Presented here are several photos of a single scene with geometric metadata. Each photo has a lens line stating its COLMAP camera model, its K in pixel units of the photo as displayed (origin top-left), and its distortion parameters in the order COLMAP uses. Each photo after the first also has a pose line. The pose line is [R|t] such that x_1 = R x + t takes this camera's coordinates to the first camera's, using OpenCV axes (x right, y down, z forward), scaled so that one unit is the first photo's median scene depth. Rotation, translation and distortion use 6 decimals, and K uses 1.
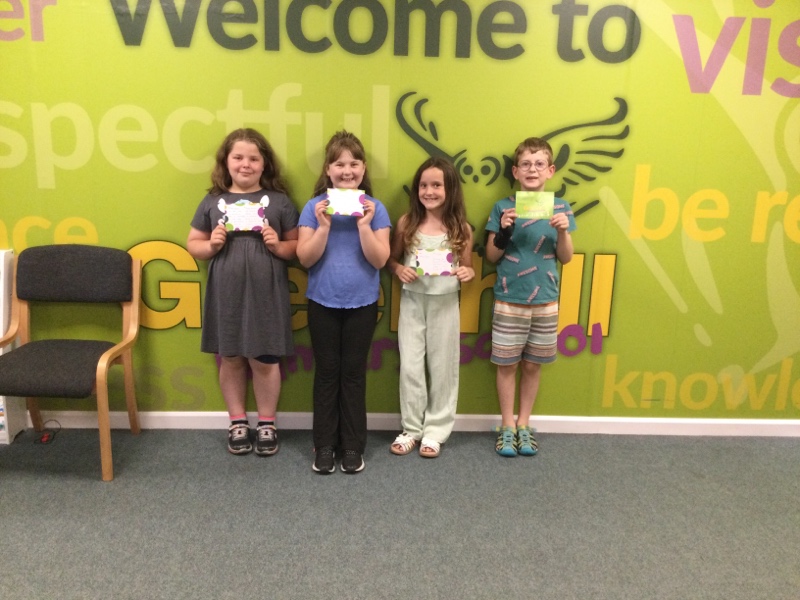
lens RADIAL K [[710.4, 0, 400.1], [0, 710.4, 304.7], [0, 0, 1]] dist [0.073586, -0.151152]
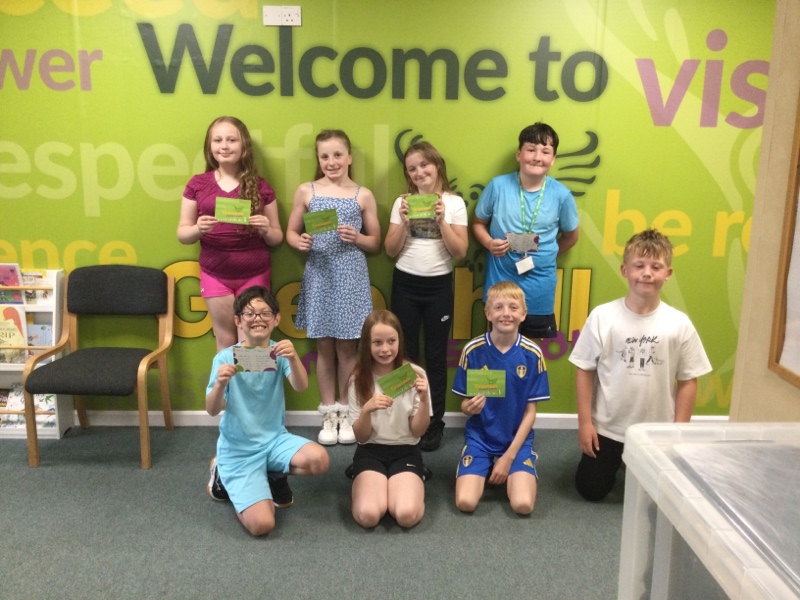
lens RADIAL K [[710.4, 0, 400.1], [0, 710.4, 304.7], [0, 0, 1]] dist [0.073586, -0.151152]
pose [[0.999693, -0.008427, -0.023297, 0.027513], [0.007877, 0.999691, -0.023595, 0.011218], [0.023488, 0.023405, 0.999450, -0.140331]]
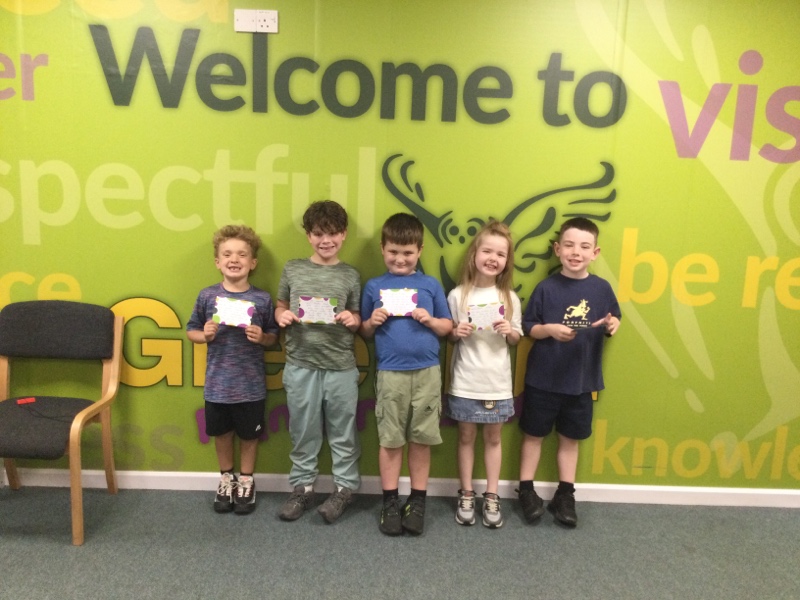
lens RADIAL K [[710.4, 0, 400.1], [0, 710.4, 304.7], [0, 0, 1]] dist [0.073586, -0.151152]
pose [[0.999835, 0.013763, -0.011829, 0.033788], [-0.014494, 0.997834, -0.064162, -0.021866], [0.010920, 0.064323, 0.997869, 0.013329]]
